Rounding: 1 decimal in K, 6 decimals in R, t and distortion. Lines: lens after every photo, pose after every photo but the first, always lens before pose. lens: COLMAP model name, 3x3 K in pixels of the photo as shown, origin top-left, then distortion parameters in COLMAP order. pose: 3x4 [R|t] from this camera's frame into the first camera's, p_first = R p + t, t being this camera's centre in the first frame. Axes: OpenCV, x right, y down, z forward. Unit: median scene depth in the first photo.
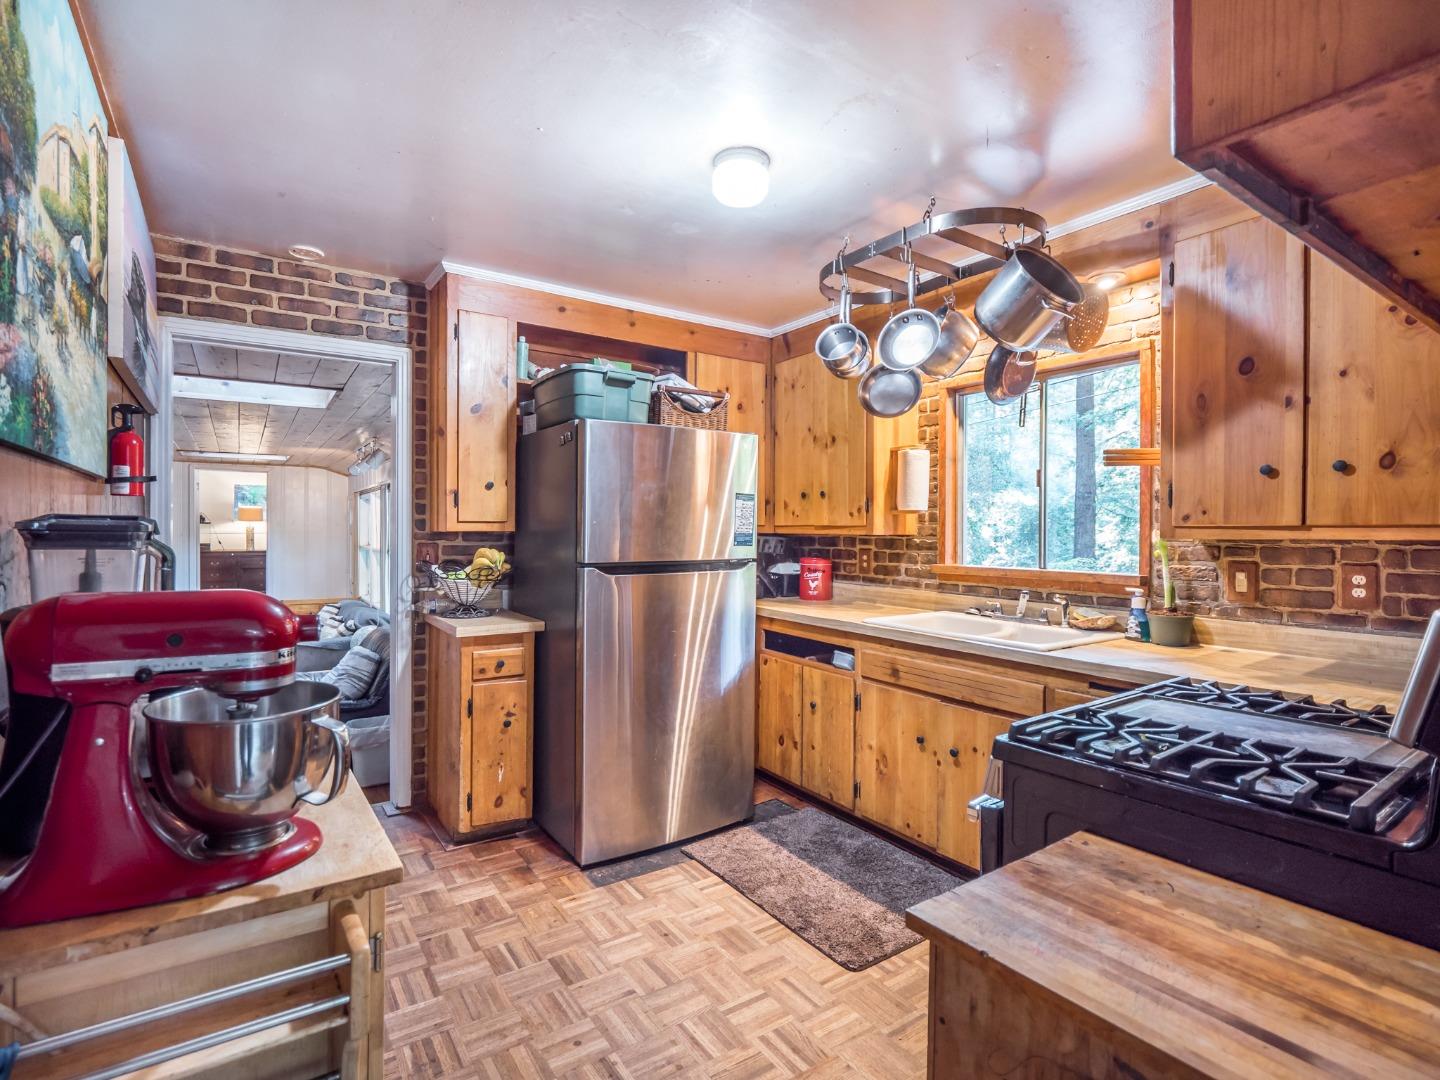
lens RADIAL K [[704.8, 0, 718.8], [0, 704.8, 539.4], [0, 0, 1]] dist [-0.014452, -0.000623]
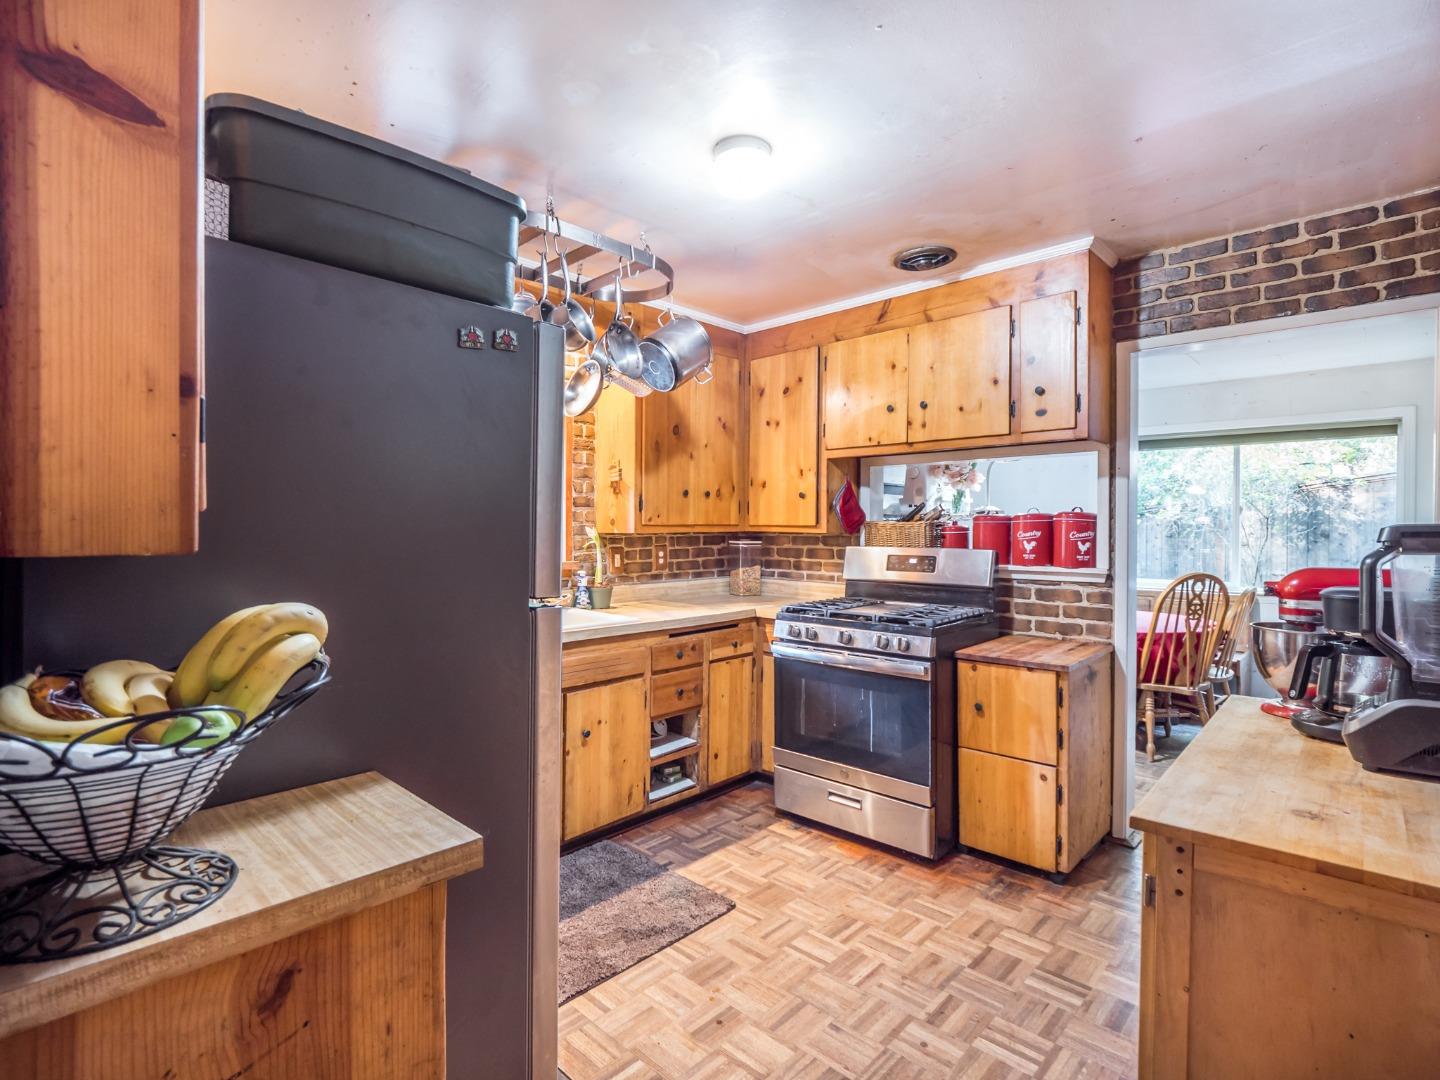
lens RADIAL K [[704.8, 0, 717.2], [0, 704.8, 532.4], [0, 0, 1]] dist [-0.014452, -0.000623]
pose [[-0.199051, -0.012449, 0.979910, -0.897116], [0.006756, 0.999878, 0.014075, -0.023159], [-0.979966, 0.009422, -0.198943, 1.194163]]
